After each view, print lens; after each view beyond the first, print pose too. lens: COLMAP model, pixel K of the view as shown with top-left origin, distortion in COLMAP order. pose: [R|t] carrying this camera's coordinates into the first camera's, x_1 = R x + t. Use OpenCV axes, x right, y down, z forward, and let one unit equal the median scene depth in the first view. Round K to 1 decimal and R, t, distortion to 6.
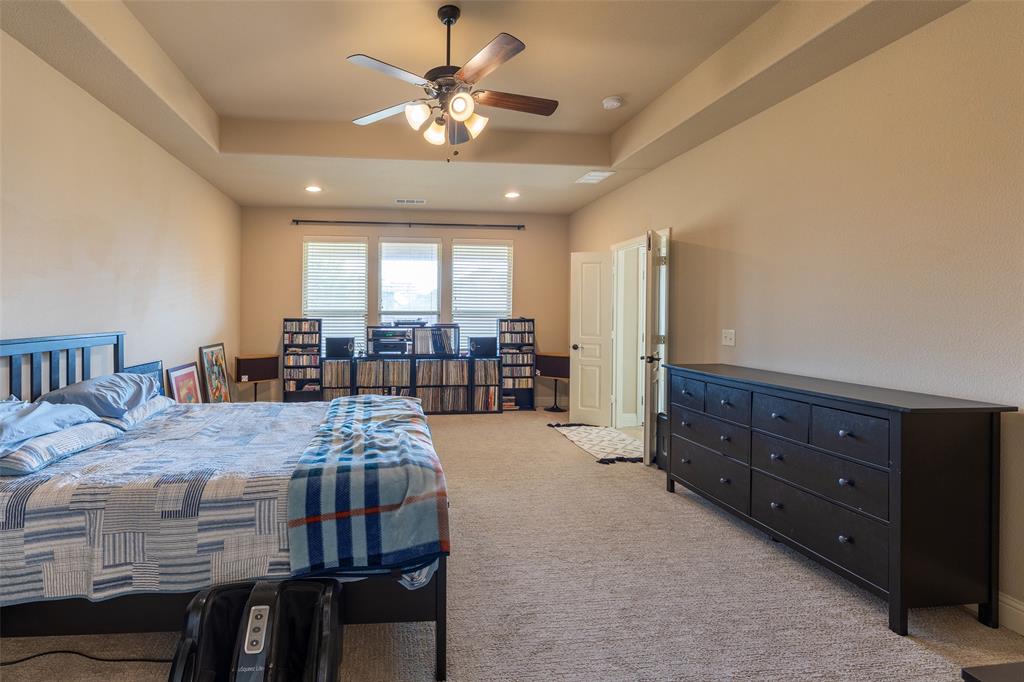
lens RADIAL K [[425.9, 0, 506.7], [0, 425.9, 313.9], [0, 0, 1]] dist [-0.000181, -0.000024]
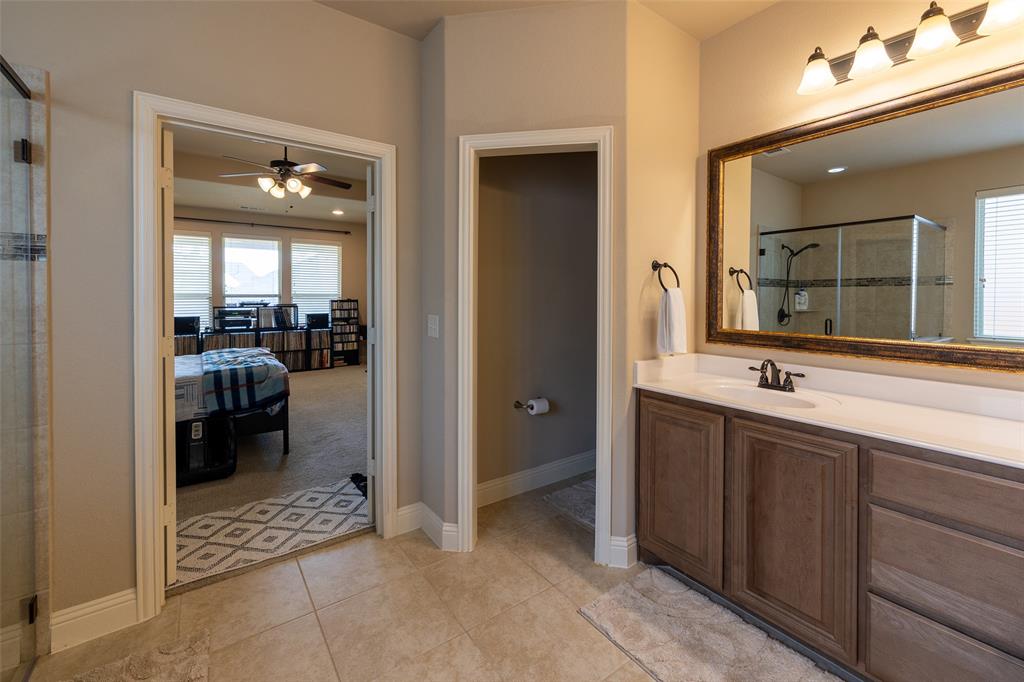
lens RADIAL K [[412.5, 0, 513.8], [0, 412.5, 303.4], [0, 0, 1]] dist [0.002763, 0.000073]
pose [[0.935069, -0.009790, 0.354332, 0.061974], [0.003482, 0.999824, 0.018437, 0.000611], [-0.354450, -0.016006, 0.934938, -0.438092]]
